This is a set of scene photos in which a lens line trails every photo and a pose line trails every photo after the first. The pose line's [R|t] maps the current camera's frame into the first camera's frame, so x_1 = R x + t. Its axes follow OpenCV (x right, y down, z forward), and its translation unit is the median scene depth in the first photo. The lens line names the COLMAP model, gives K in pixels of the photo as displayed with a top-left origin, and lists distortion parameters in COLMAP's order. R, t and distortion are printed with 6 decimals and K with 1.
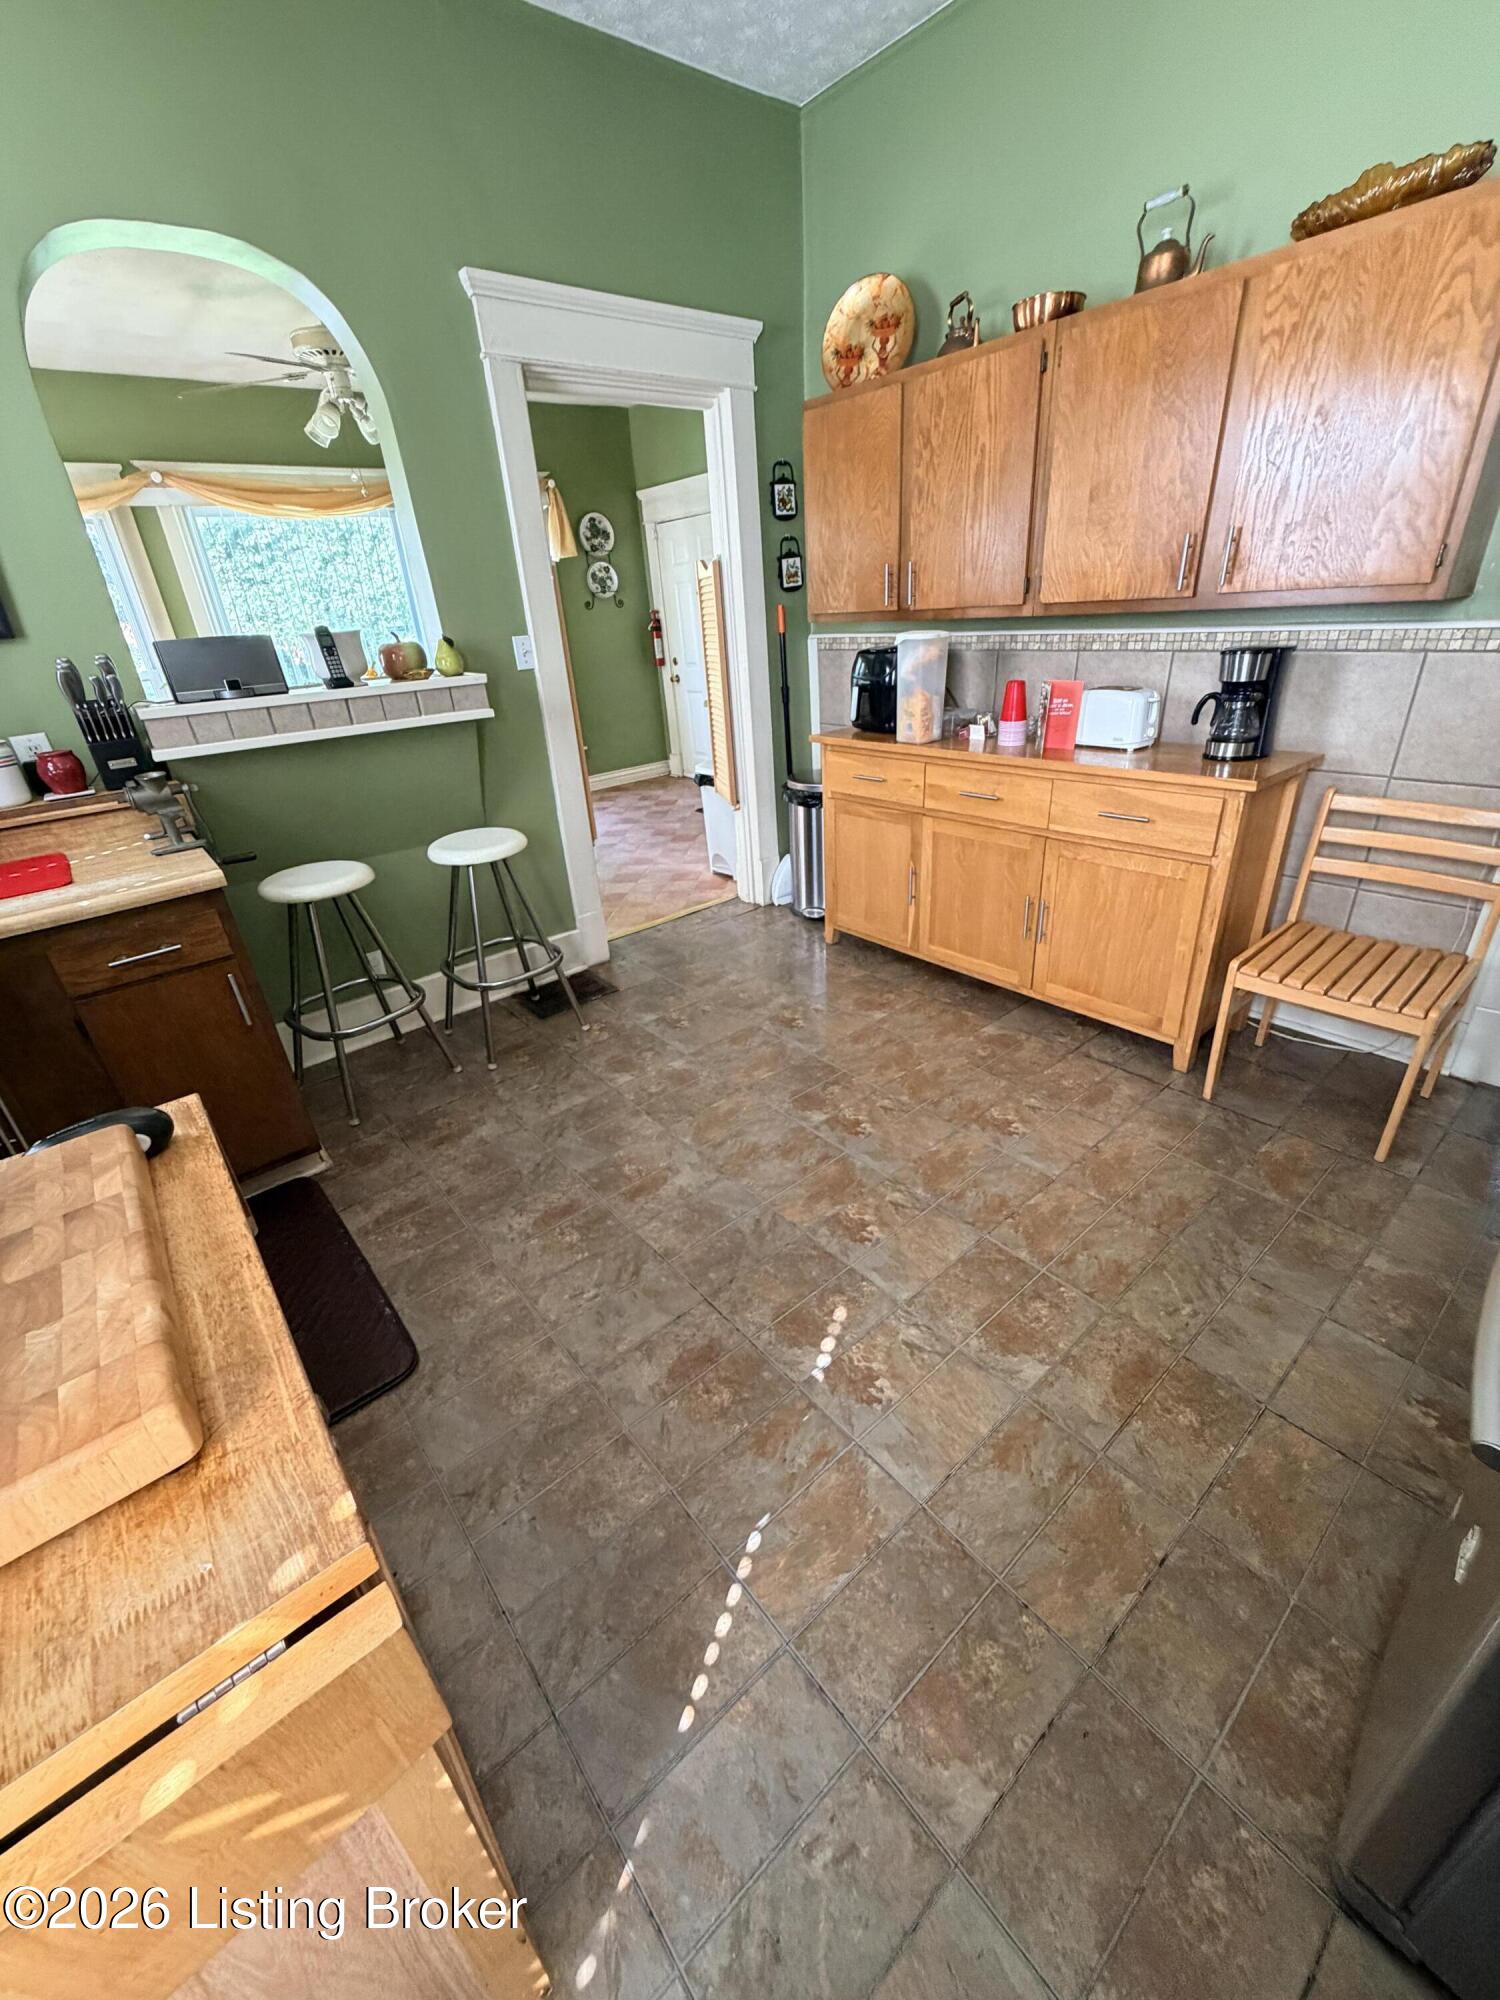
lens RADIAL K [[793.1, 0, 753.1], [0, 793.1, 994.3], [0, 0, 1]] dist [-0.004638, -0.000175]
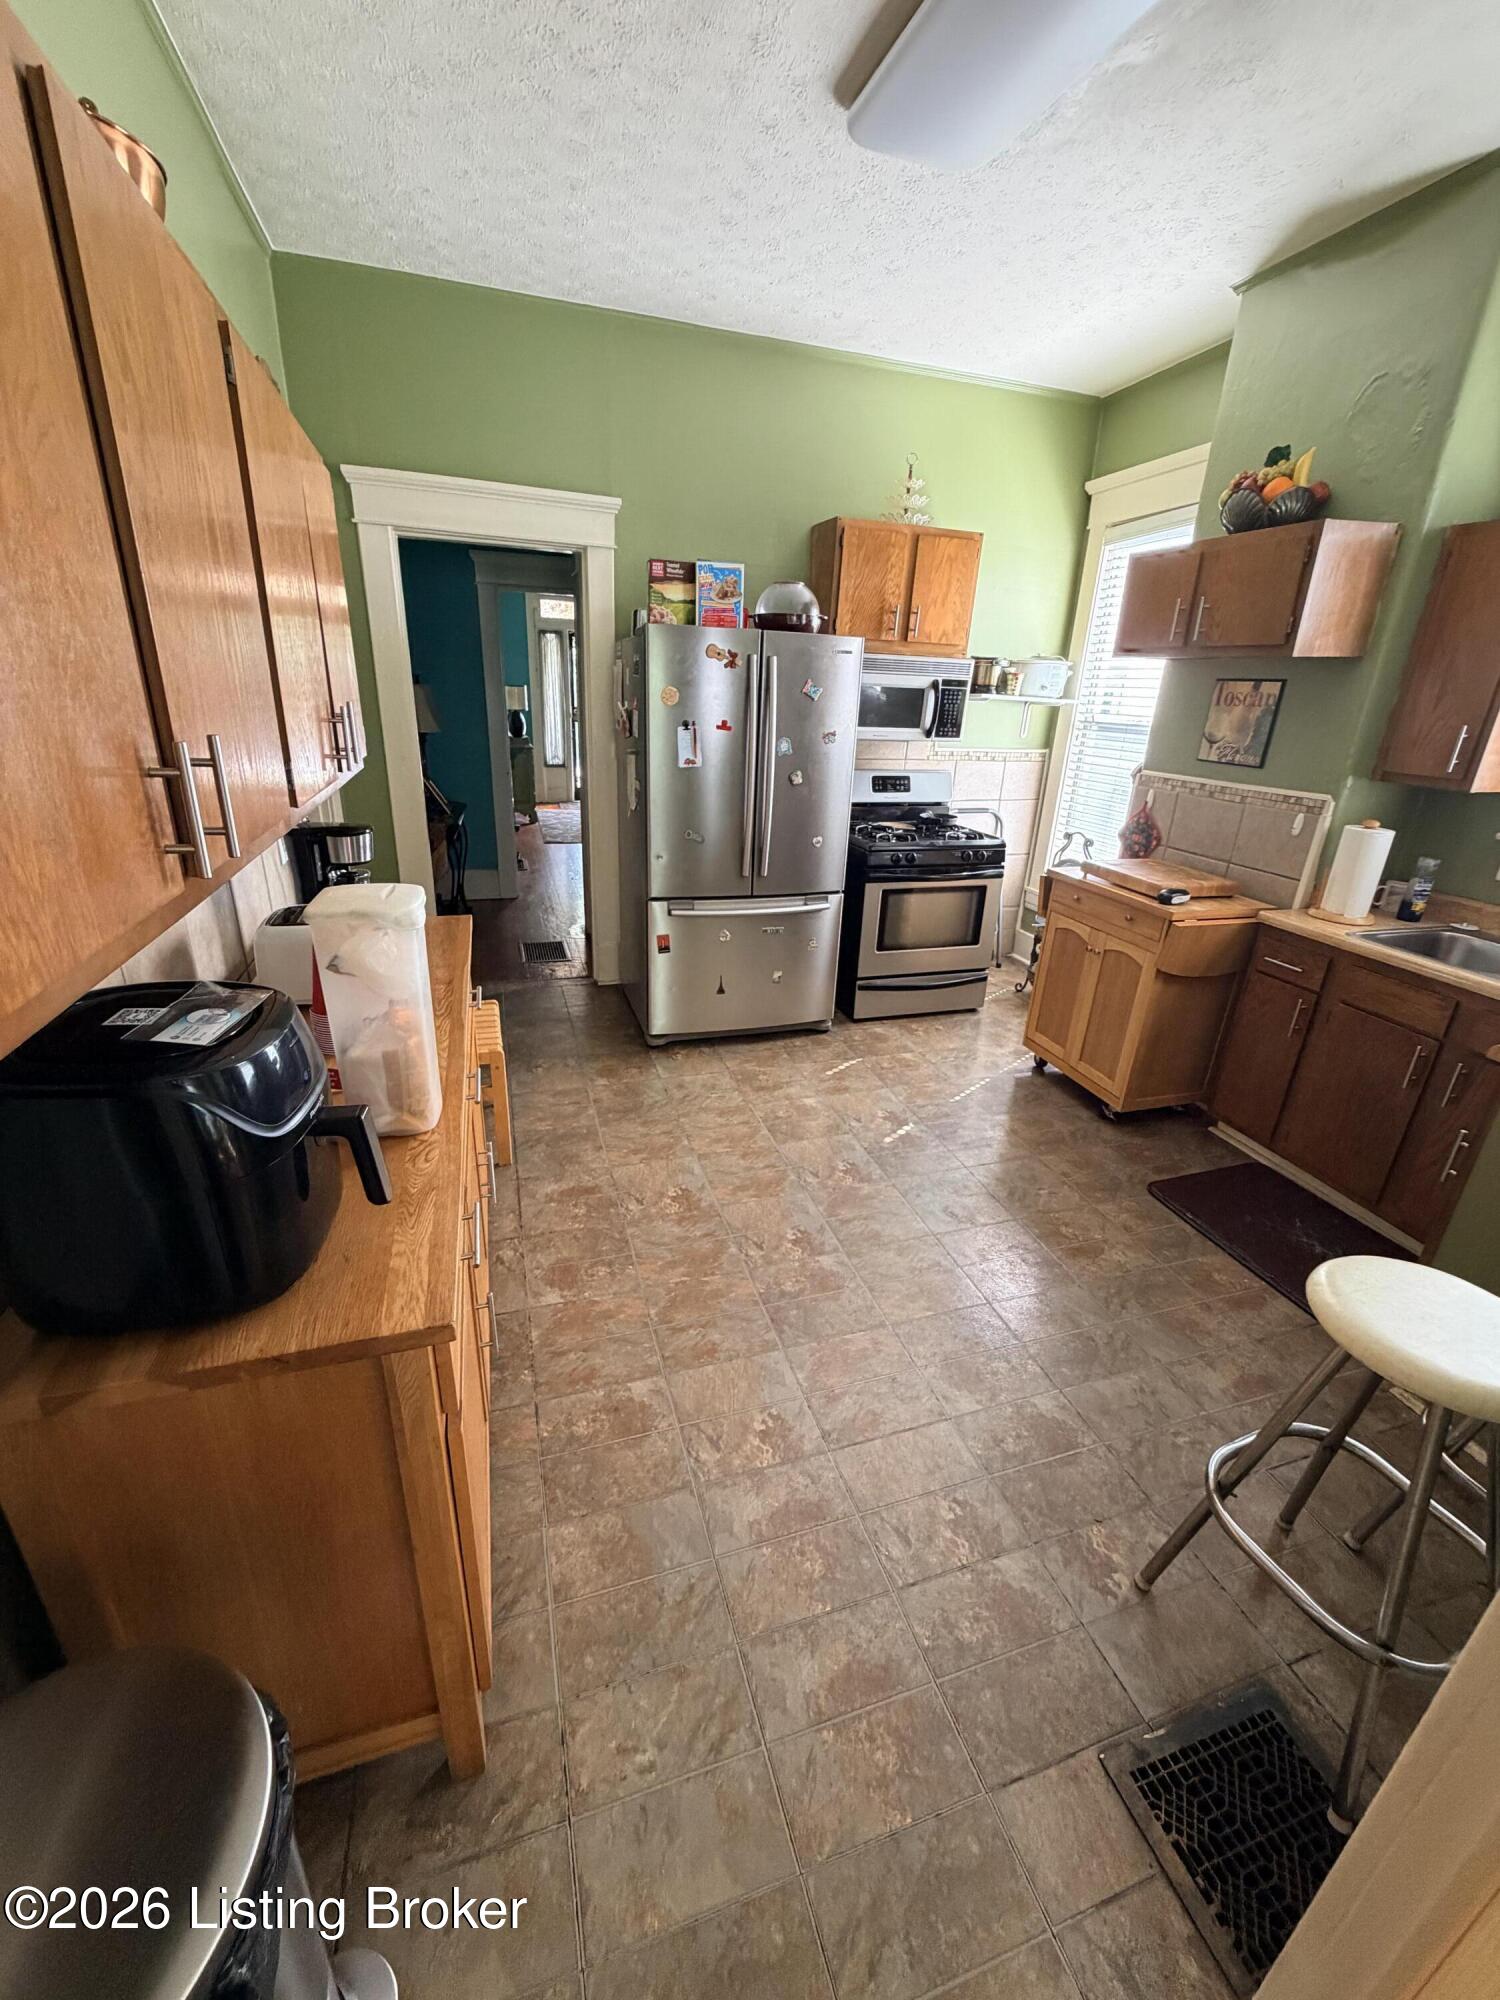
lens RADIAL K [[793.1, 0, 748.1], [0, 793.1, 999.8], [0, 0, 1]] dist [-0.004638, -0.000175]
pose [[-0.923718, -0.116685, 0.364870, -0.154361], [0.184096, 0.700063, 0.689943, -0.801078], [-0.335938, 0.704483, -0.625179, 1.482329]]
